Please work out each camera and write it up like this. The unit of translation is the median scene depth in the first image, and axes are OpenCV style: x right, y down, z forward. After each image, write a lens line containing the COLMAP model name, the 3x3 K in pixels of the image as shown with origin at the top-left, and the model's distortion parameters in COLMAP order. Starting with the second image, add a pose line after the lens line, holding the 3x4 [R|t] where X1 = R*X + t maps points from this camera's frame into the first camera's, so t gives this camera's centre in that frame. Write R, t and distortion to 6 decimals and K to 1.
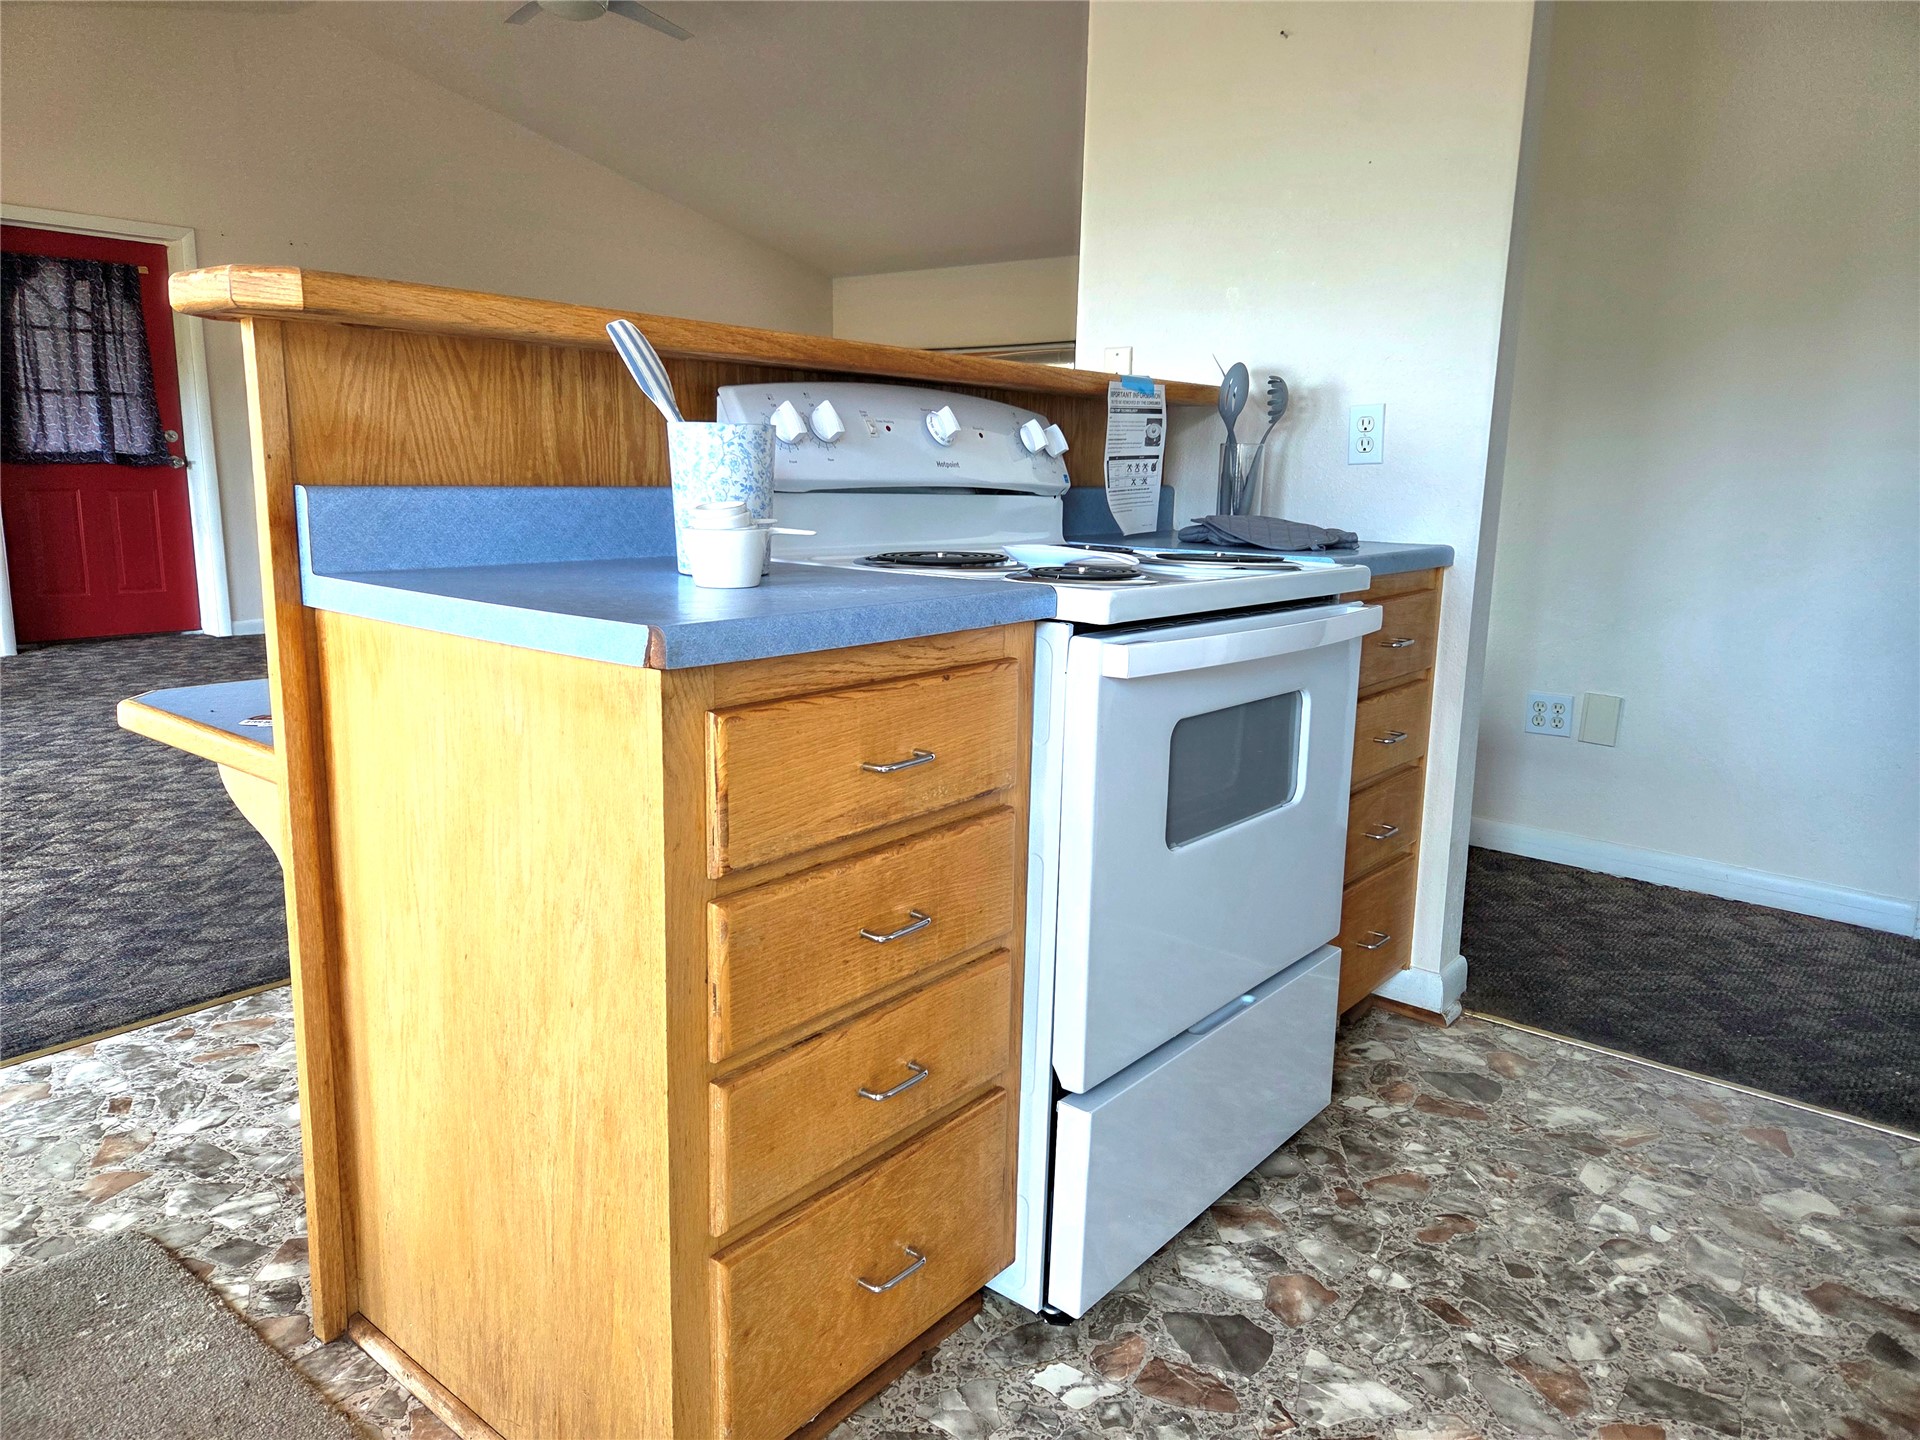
lens RADIAL K [[1270.9, 0, 958.1], [0, 1270.9, 710.5], [0, 0, 1]] dist [0.052280, -0.043645]
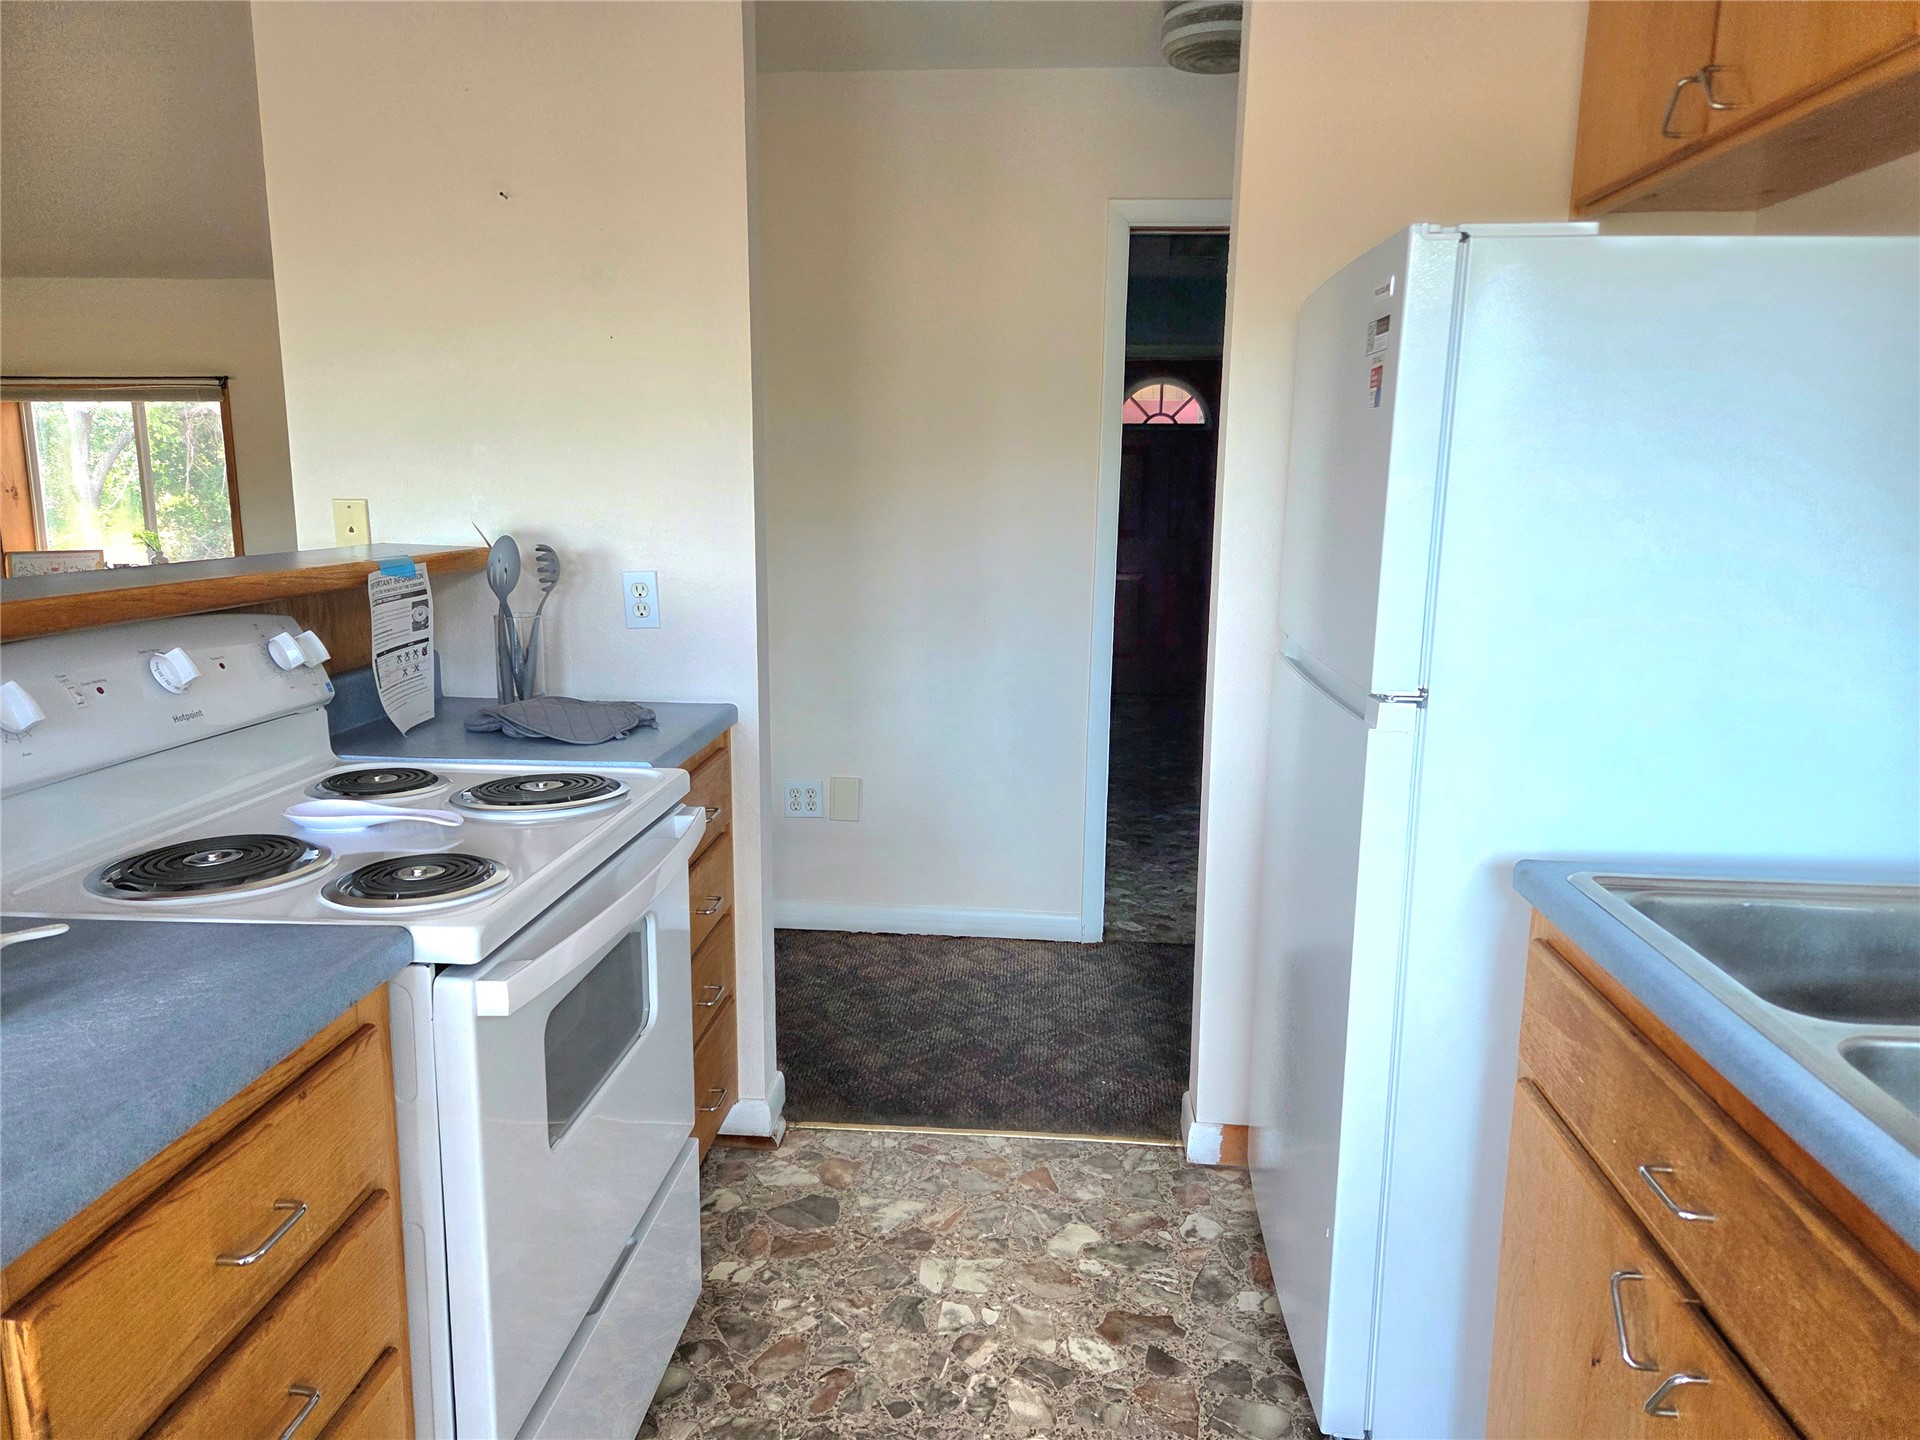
lens RADIAL K [[1270.9, 0, 958.1], [0, 1270.9, 710.5], [0, 0, 1]] dist [0.052280, -0.043645]
pose [[0.818977, -0.110354, 0.563116, -0.064932], [0.112520, 0.993166, 0.030986, -0.158768], [-0.562687, 0.037985, 0.825797, 0.034335]]
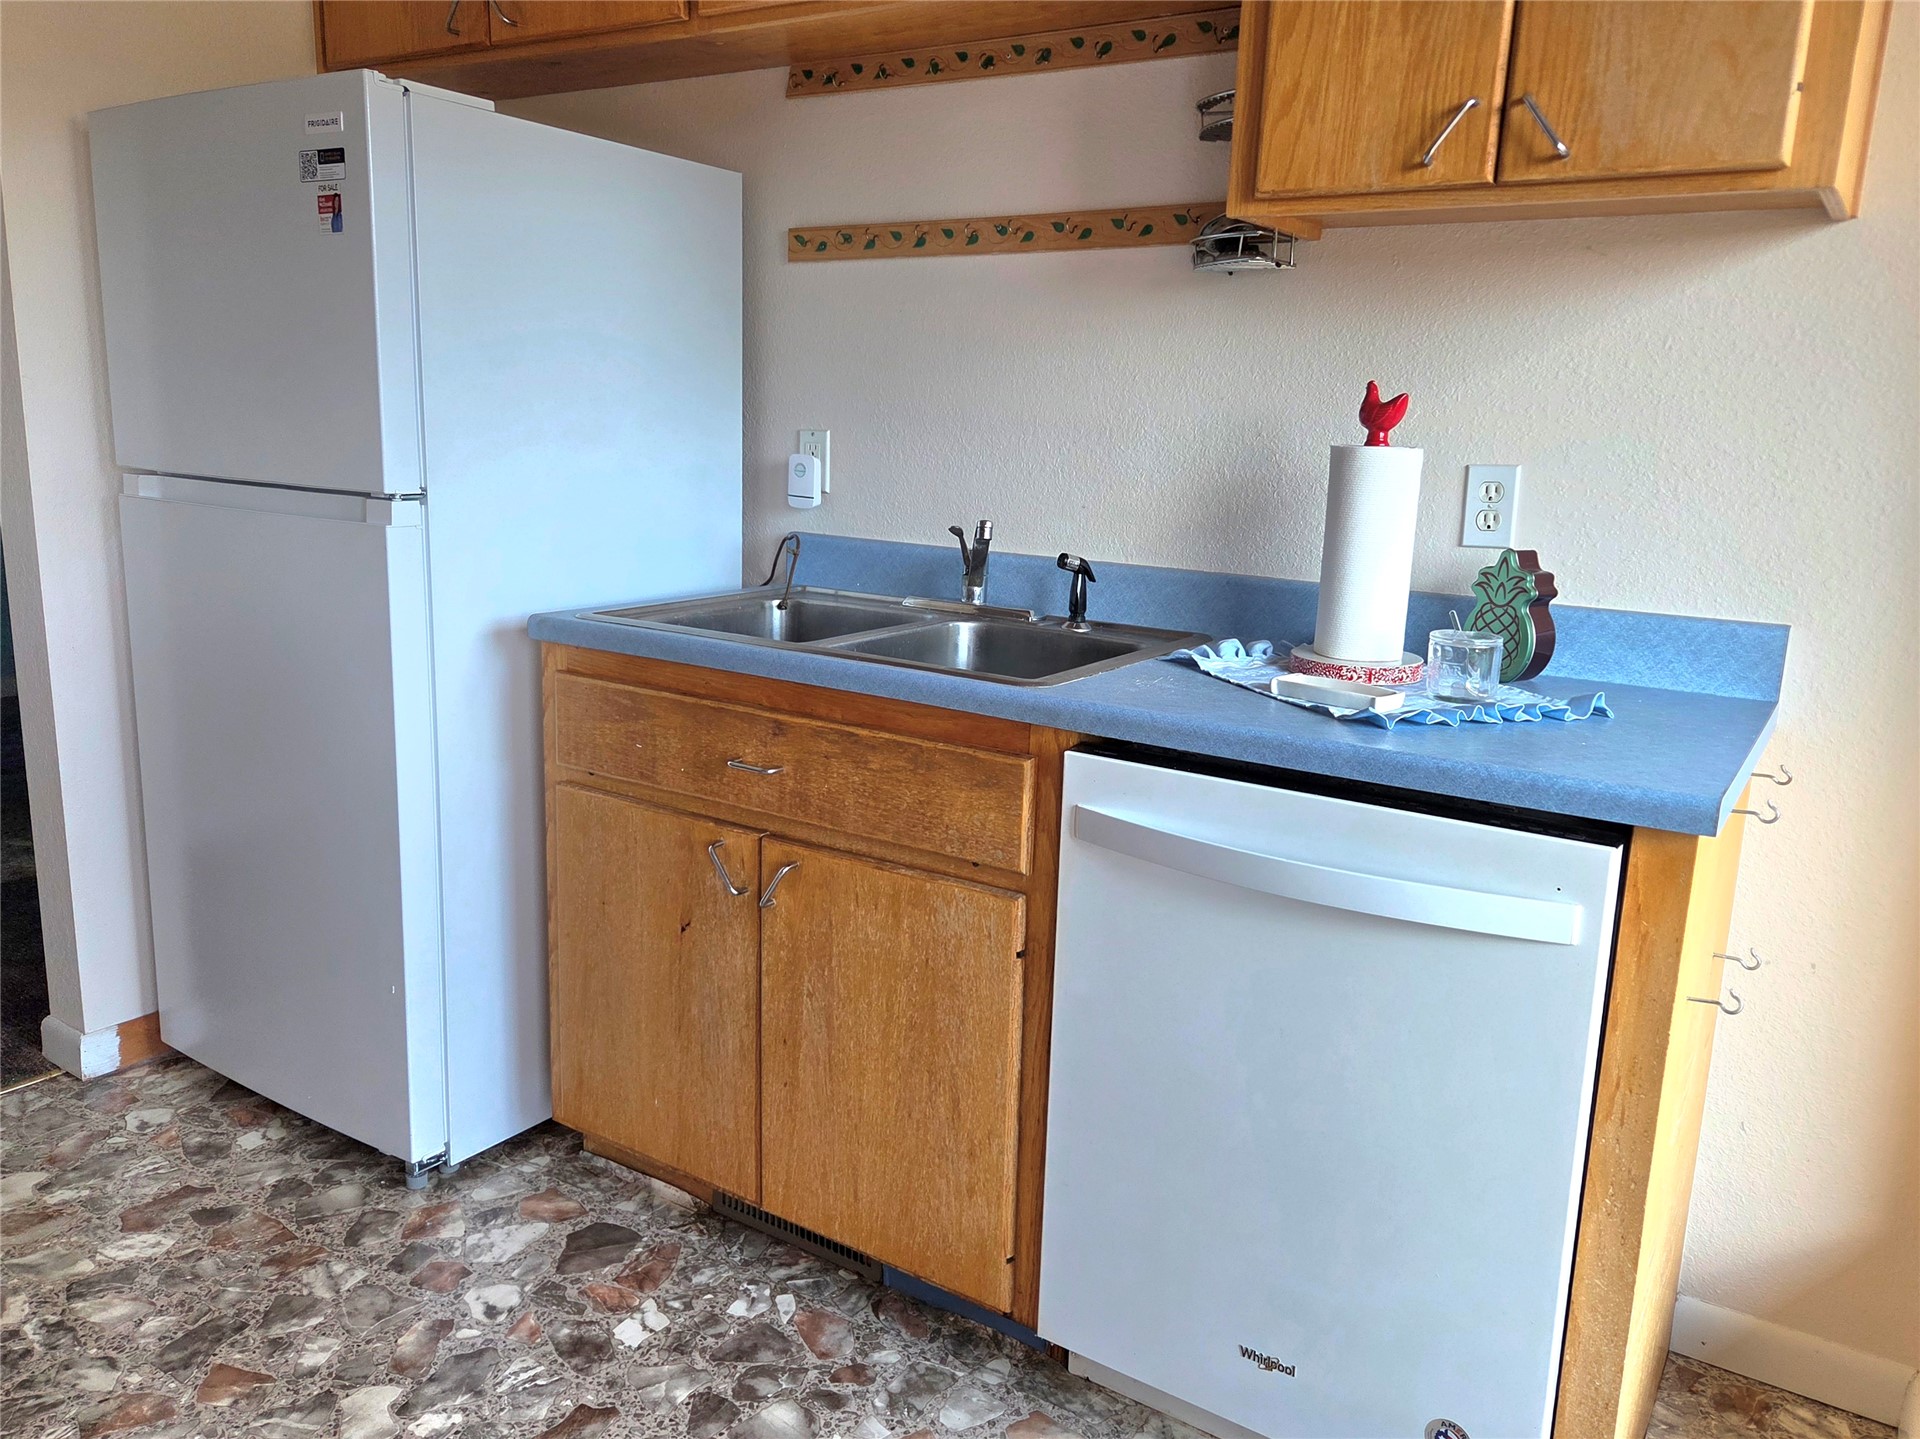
lens RADIAL K [[1388.0, 0, 960.0], [0, 1388.0, 719.5], [0, 0, 1]] dist [0.004900, -0.000968]
pose [[-0.110080, -0.229556, 0.967050, -0.423636], [0.149460, 0.958077, 0.244439, -0.141425], [-0.982621, 0.171443, -0.071156, 0.241364]]
